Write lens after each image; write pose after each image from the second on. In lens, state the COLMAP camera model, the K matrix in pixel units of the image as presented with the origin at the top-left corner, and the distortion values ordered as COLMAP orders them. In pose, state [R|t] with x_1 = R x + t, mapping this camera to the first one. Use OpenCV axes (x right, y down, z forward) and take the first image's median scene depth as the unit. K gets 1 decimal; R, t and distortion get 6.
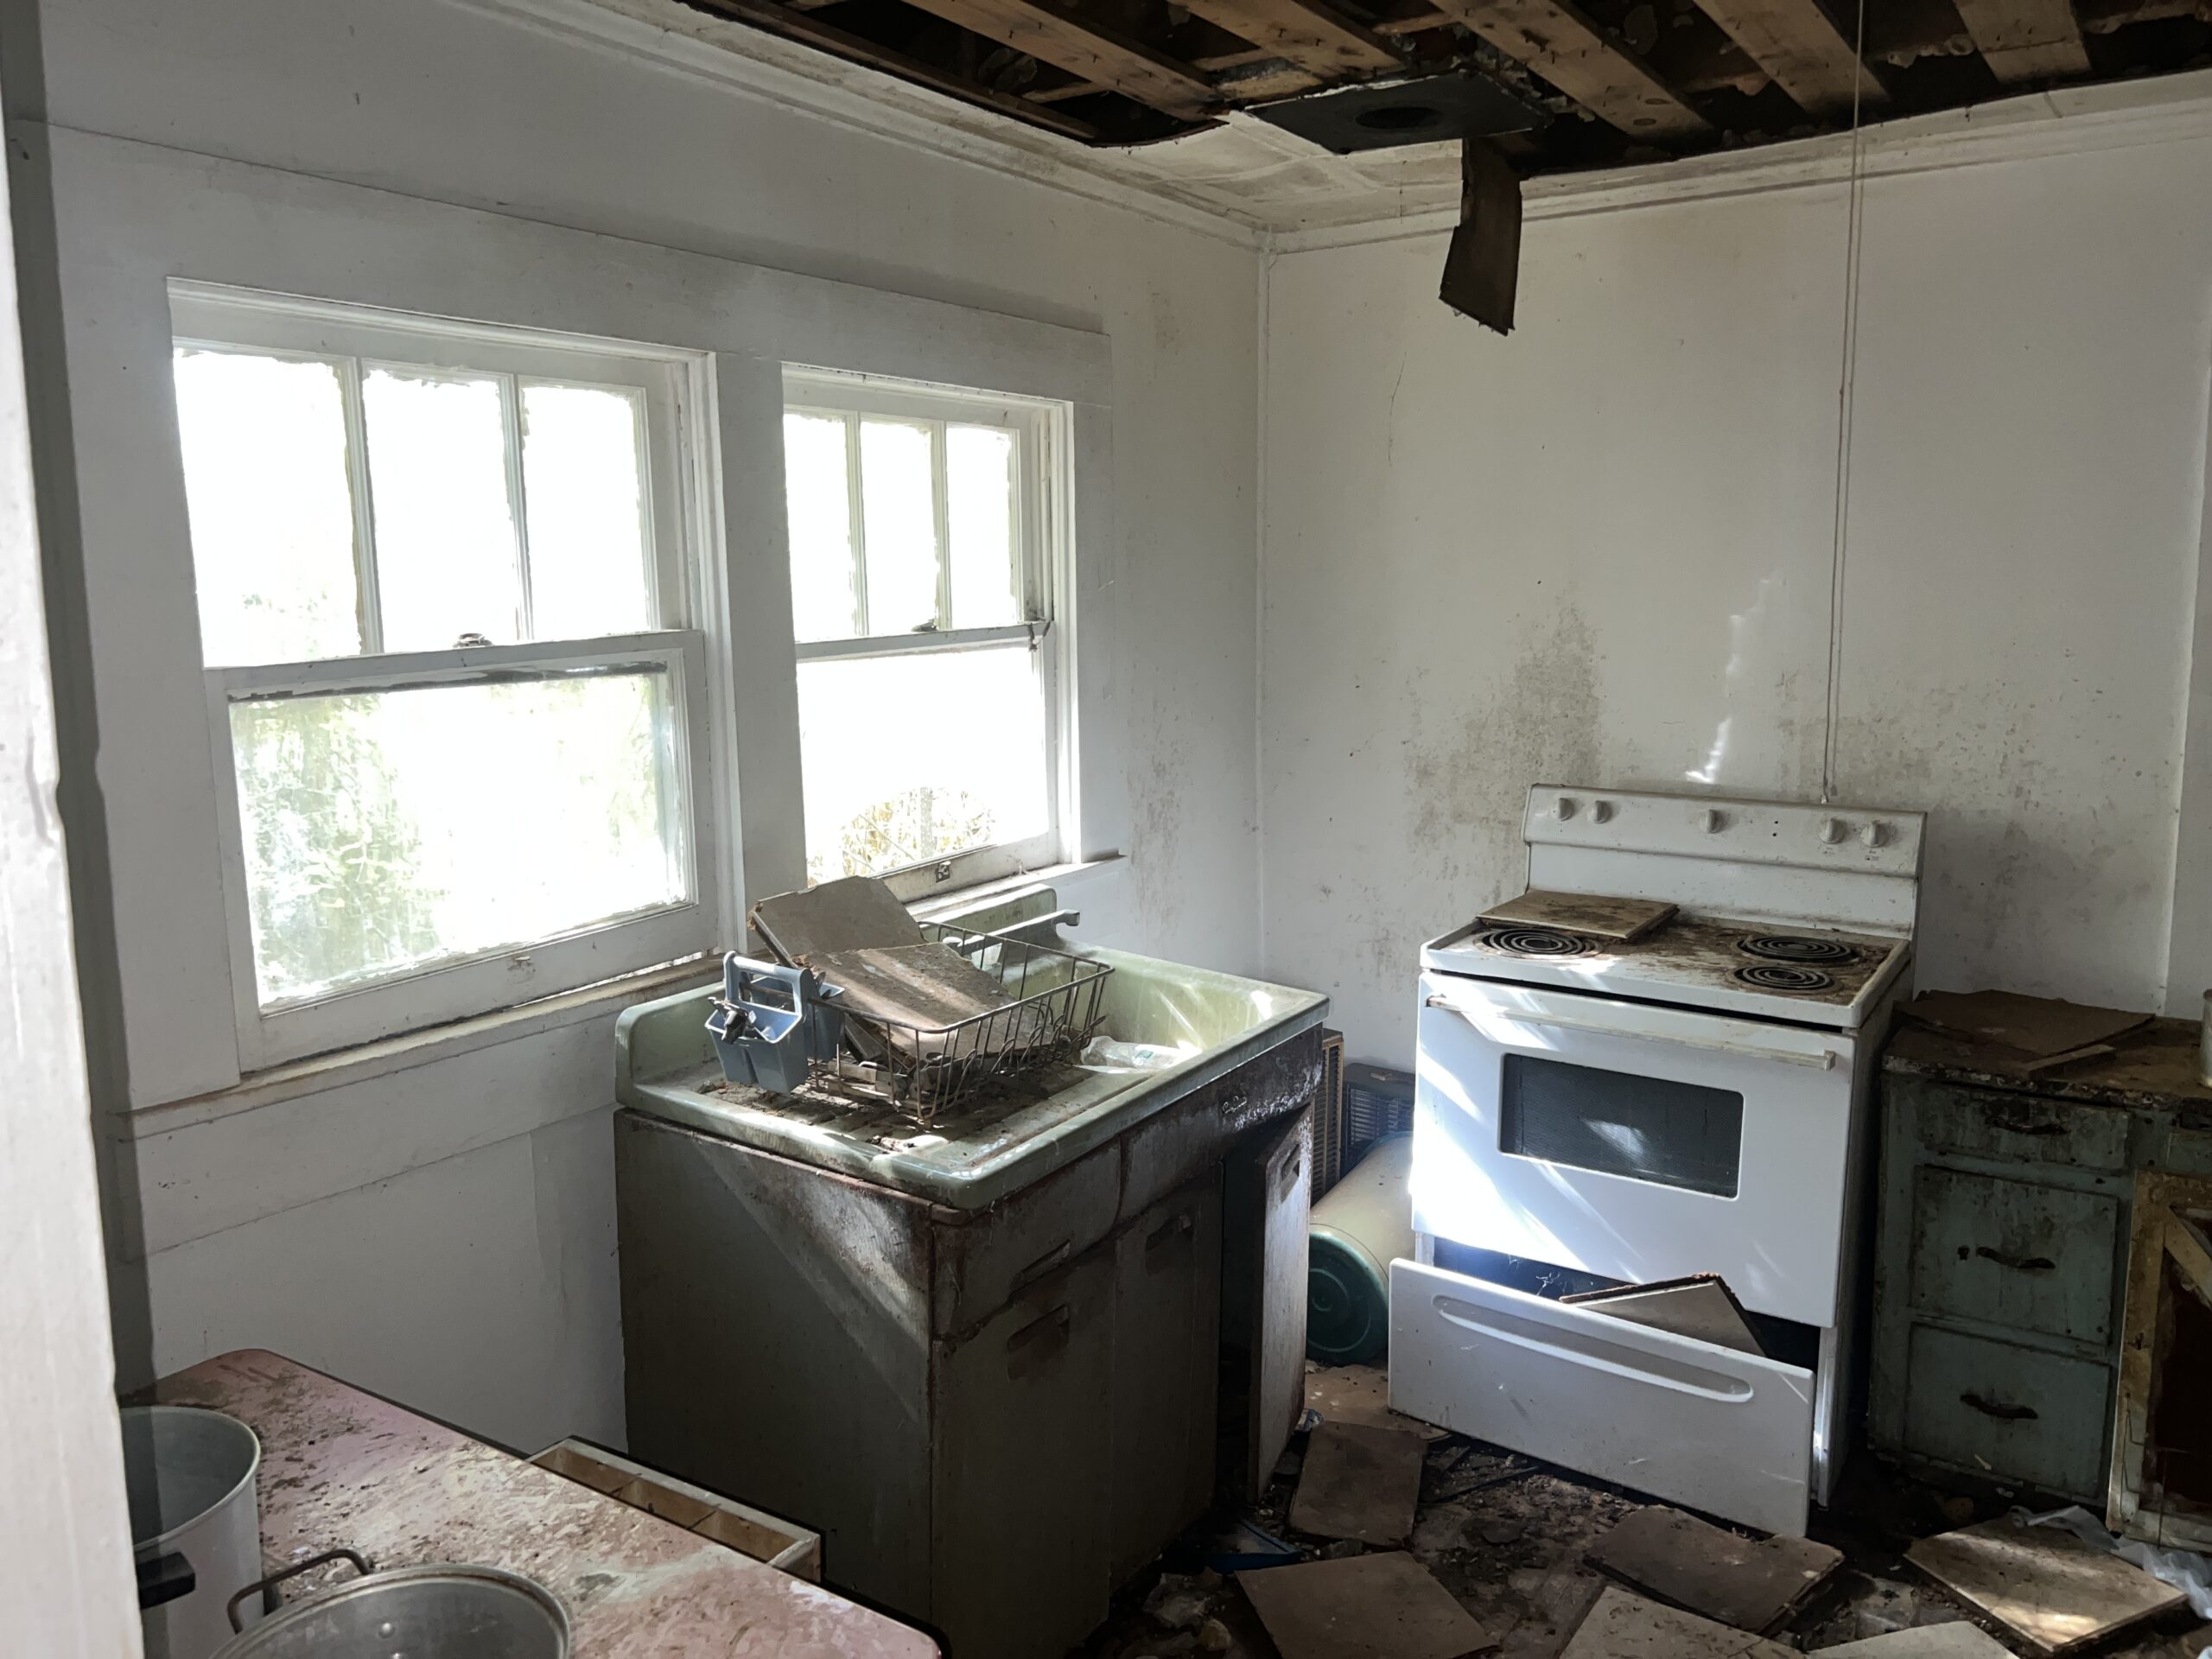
lens RADIAL K [[1665.0, 0, 1102.3], [0, 1665.0, 828.9], [0, 0, 1]] dist [0.060378, -0.069583]
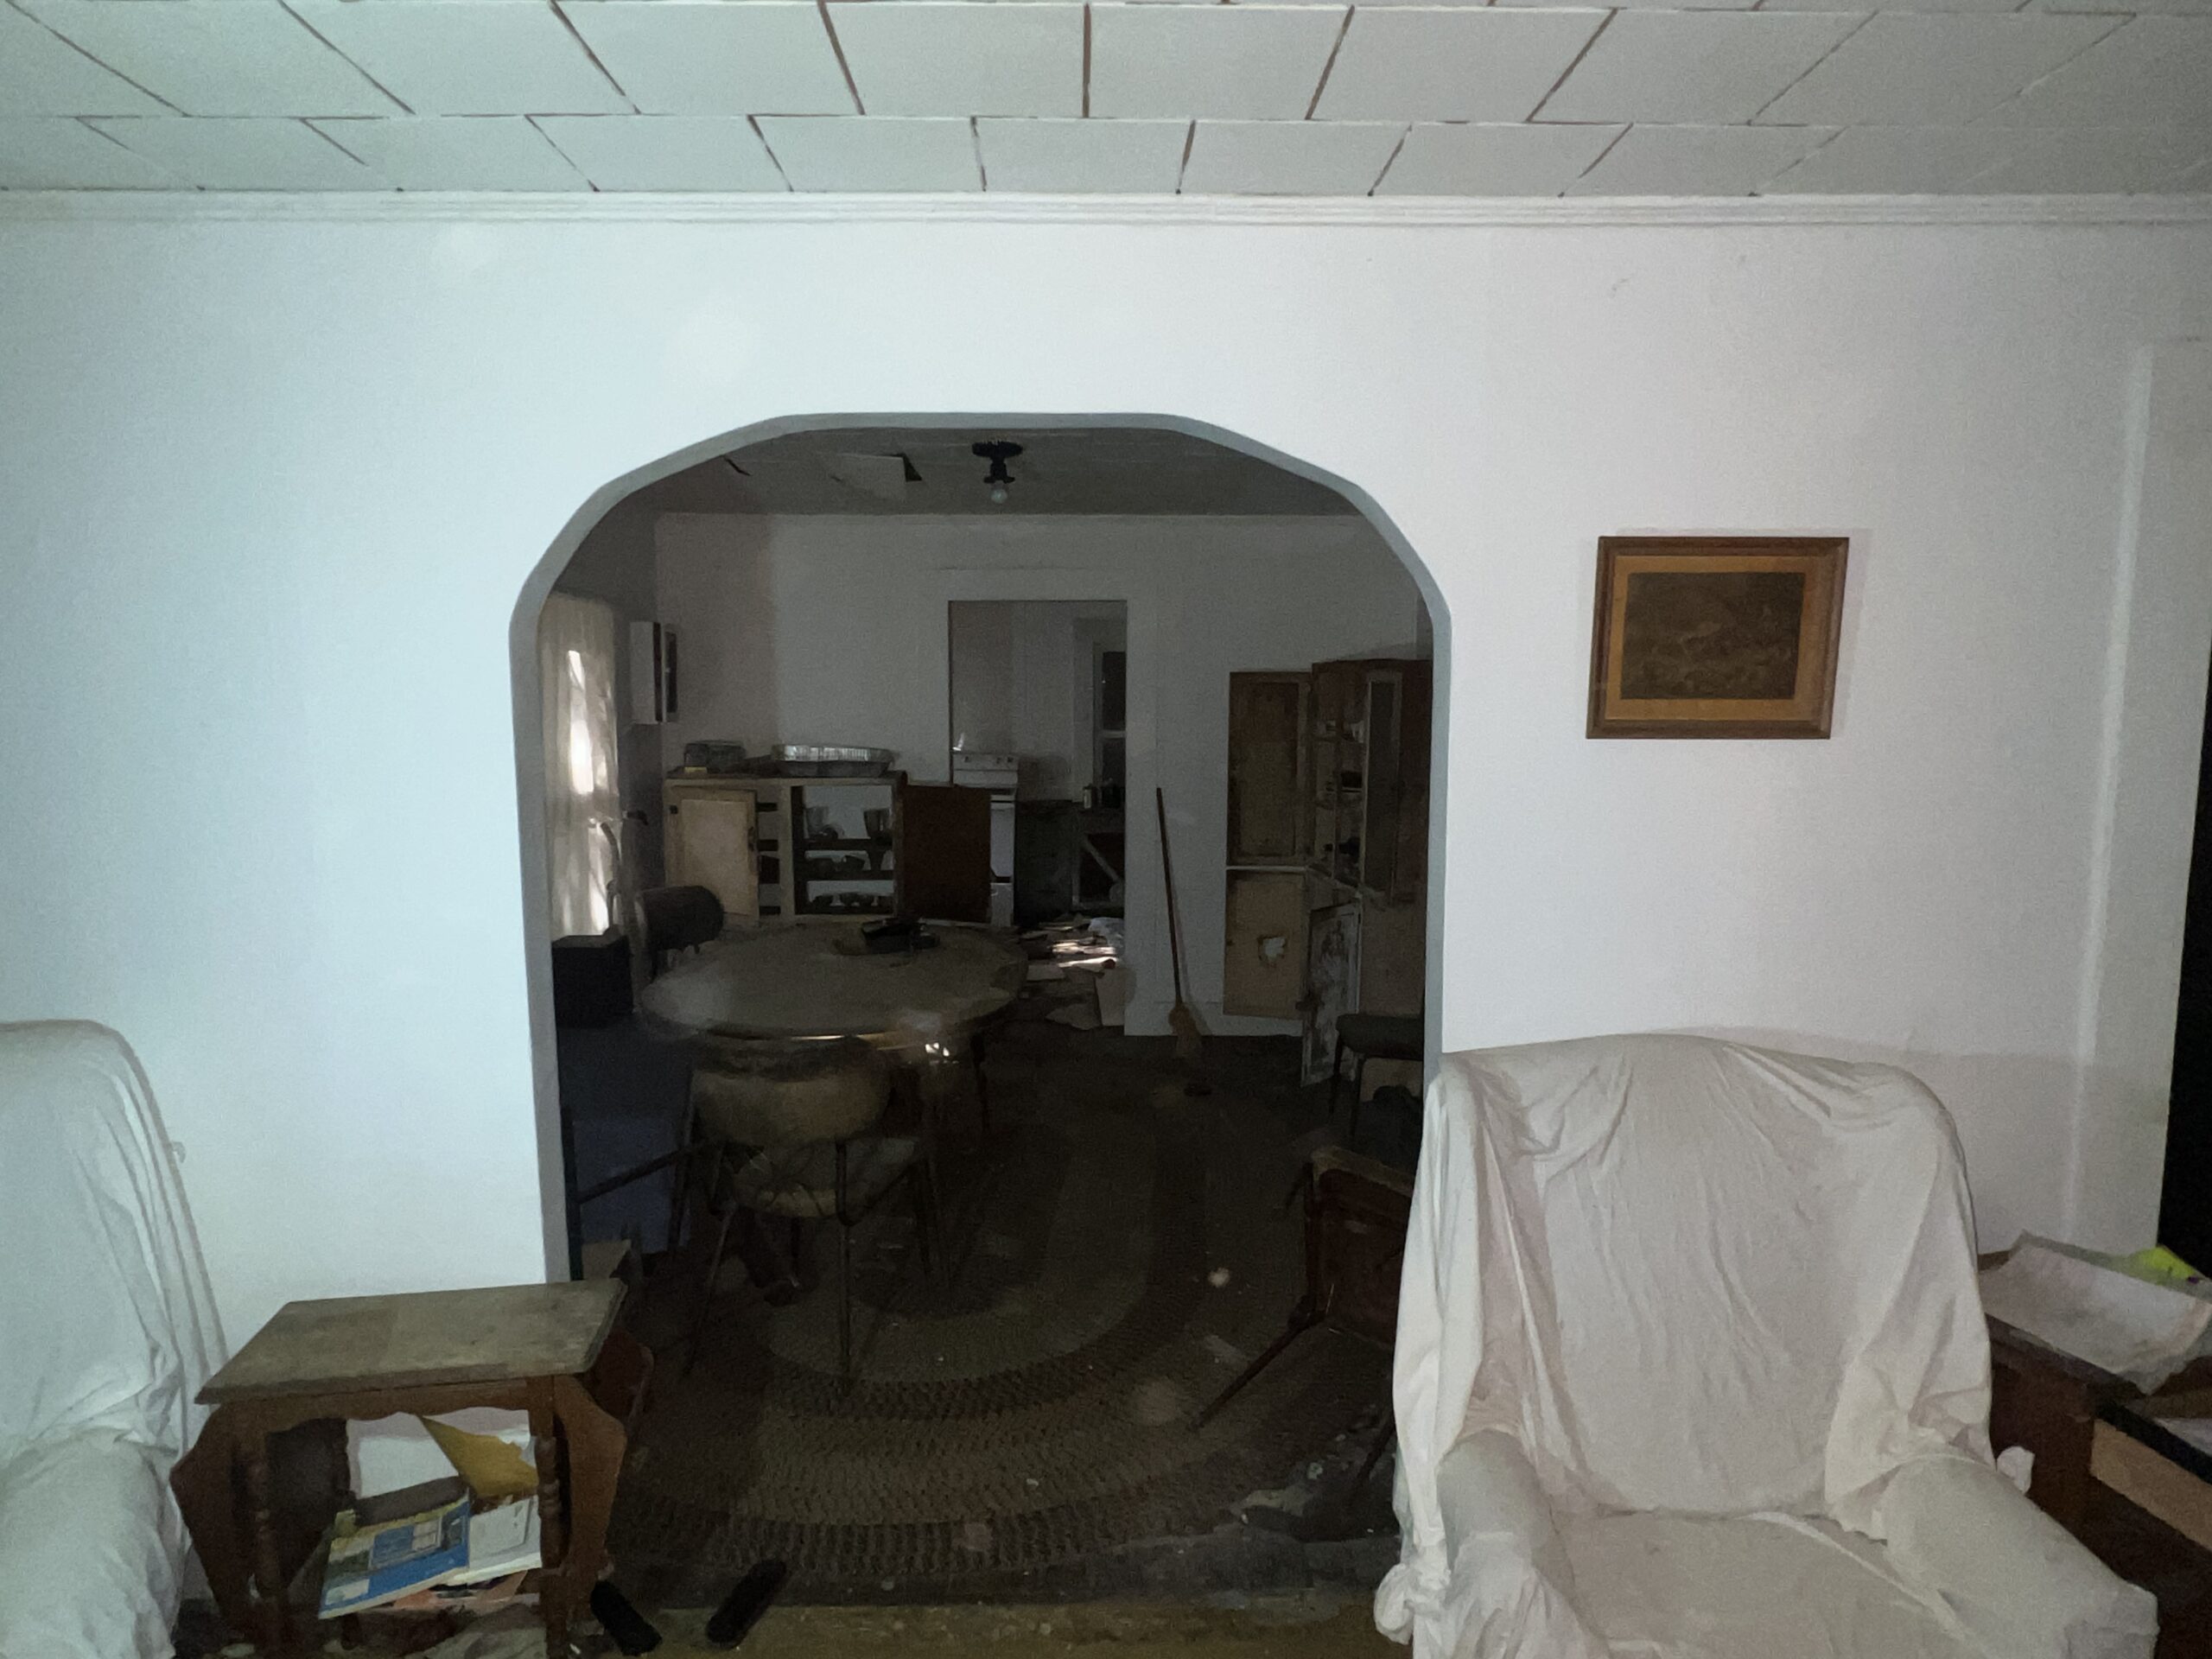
lens RADIAL K [[1292.8, 0, 1098.3], [0, 1292.8, 834.8], [0, 0, 1]] dist [-0.001973, -0.001303]
pose [[0.816497, -0.049102, 0.575257, -1.104495], [0.068933, 0.997541, -0.012693, 0.236507], [-0.573219, 0.050018, 0.817874, -1.556336]]
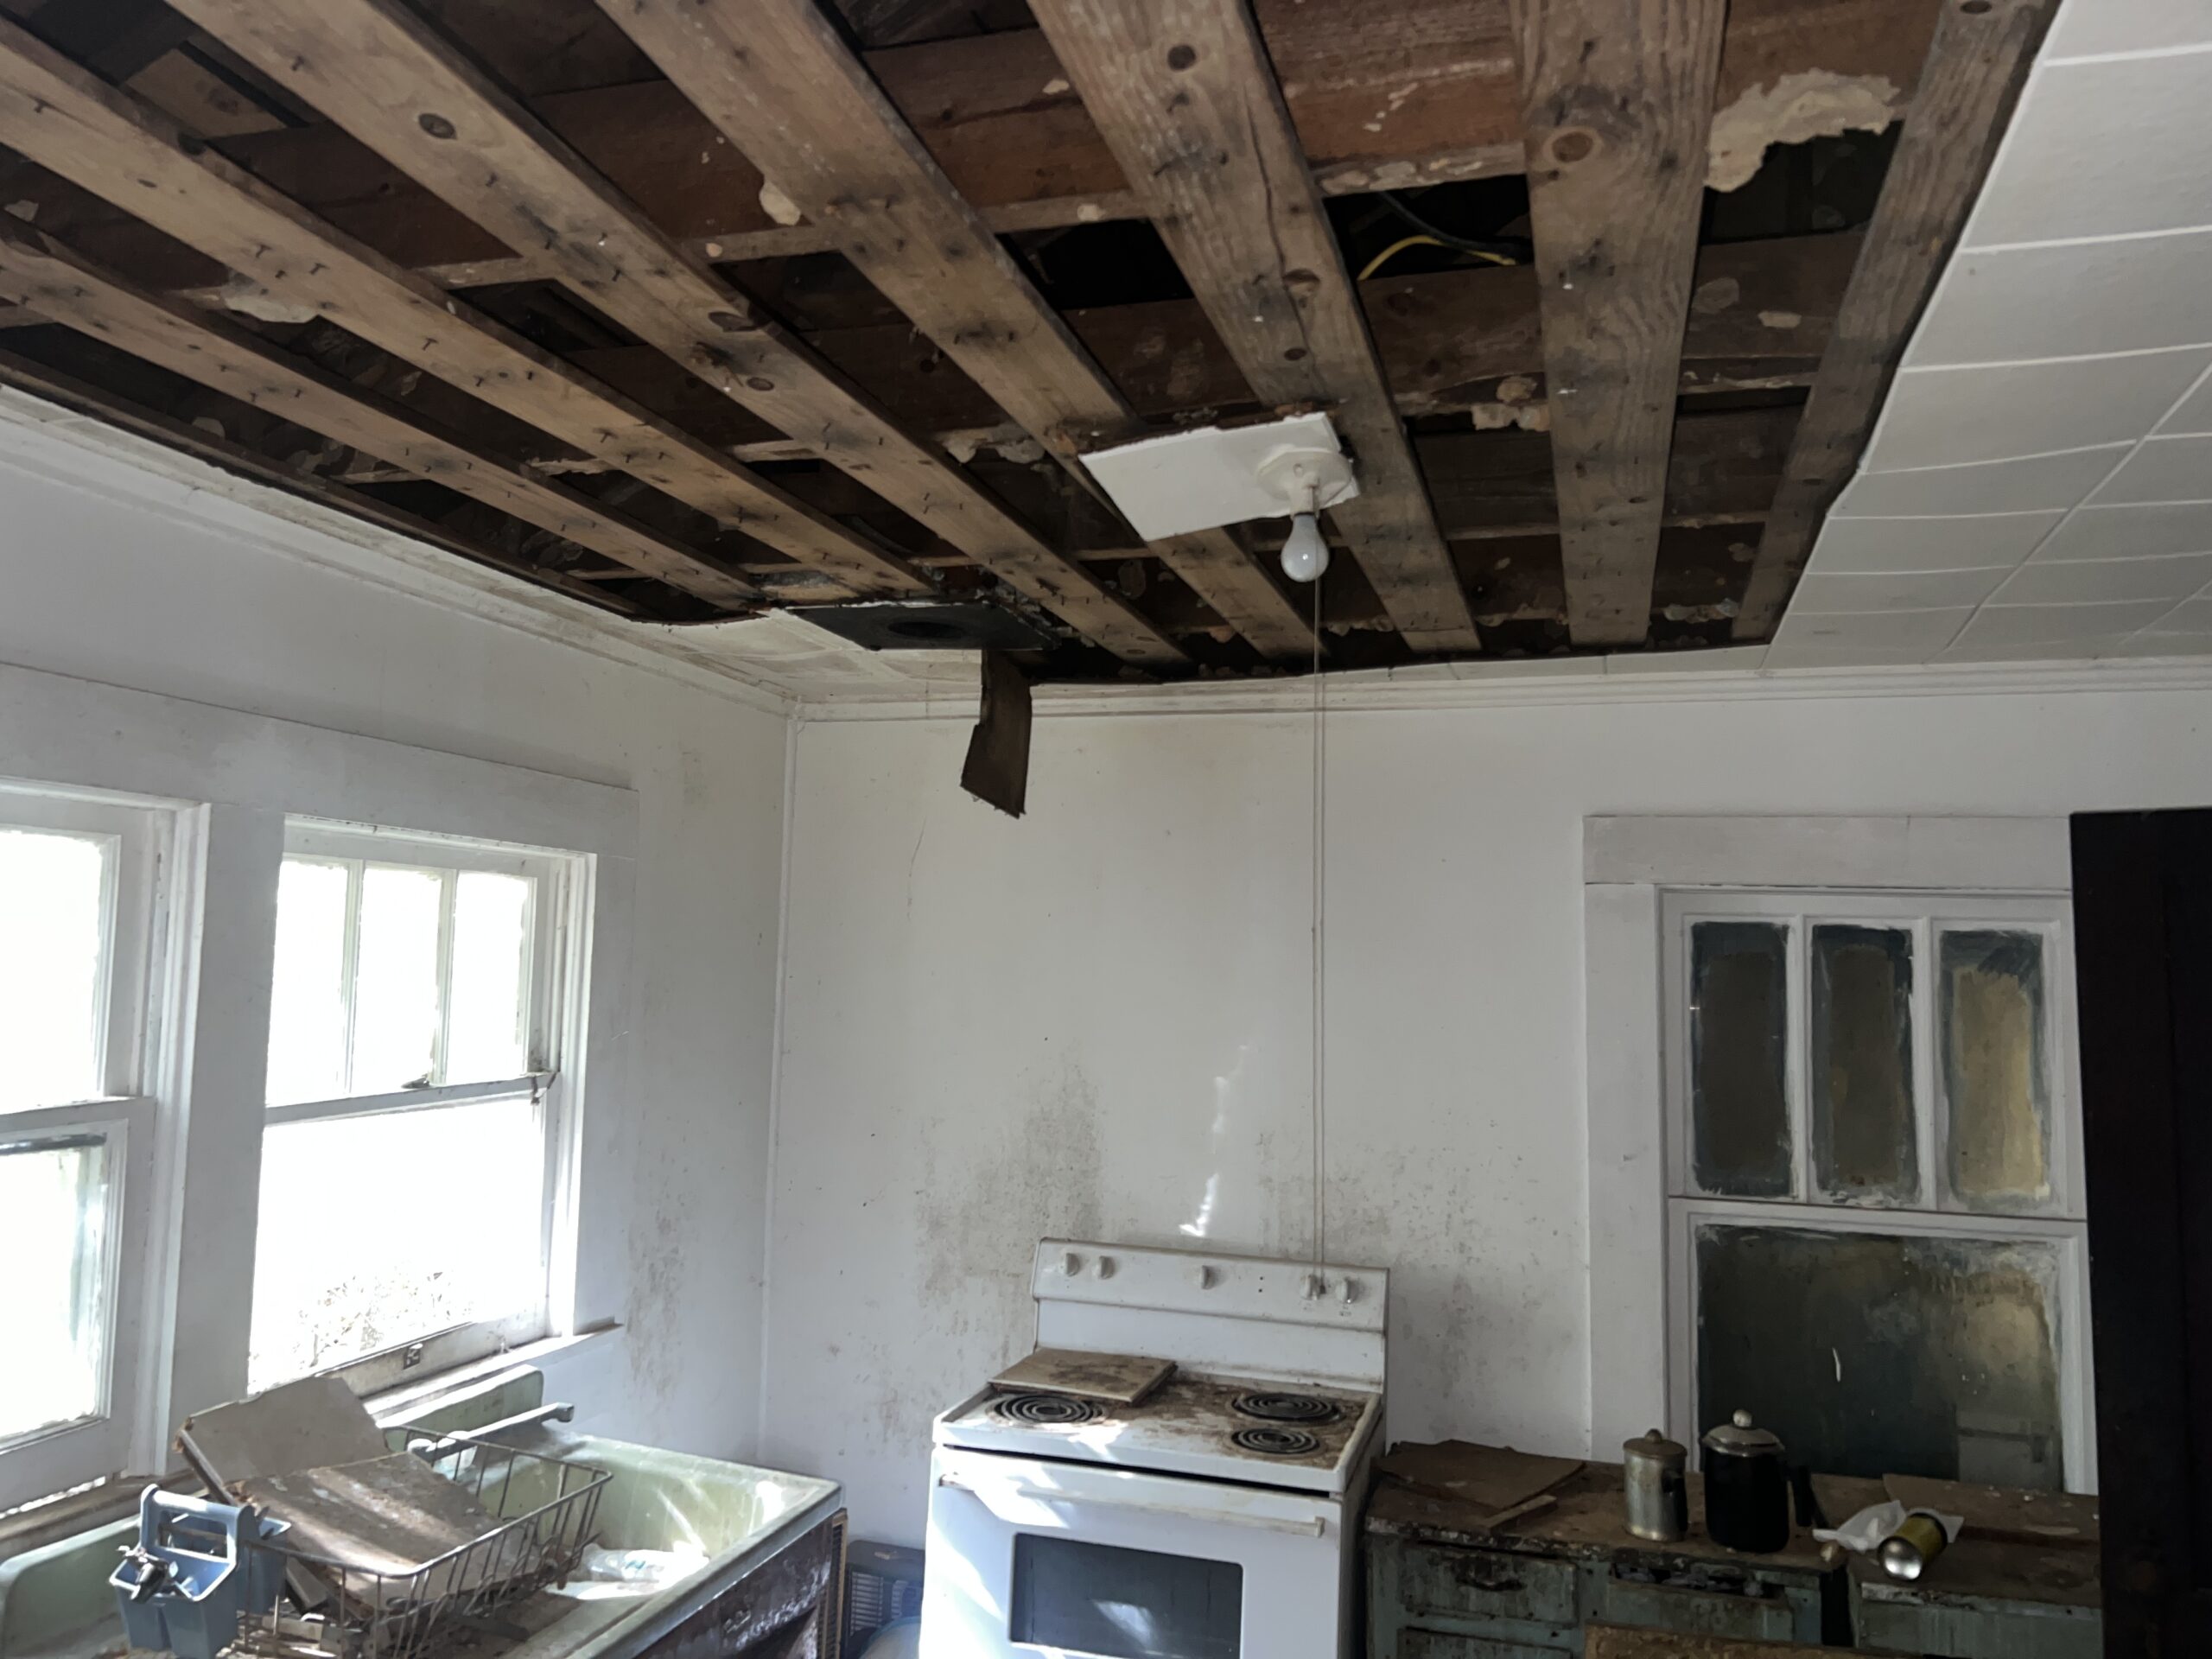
lens RADIAL K [[1665.0, 0, 1102.3], [0, 1665.0, 828.9], [0, 0, 1]] dist [0.060378, -0.069583]
pose [[0.954737, 0.059909, 0.291356, -0.023465], [0.008789, 0.973398, -0.228952, -0.043079], [-0.297322, 0.221149, 0.928813, -0.020572]]
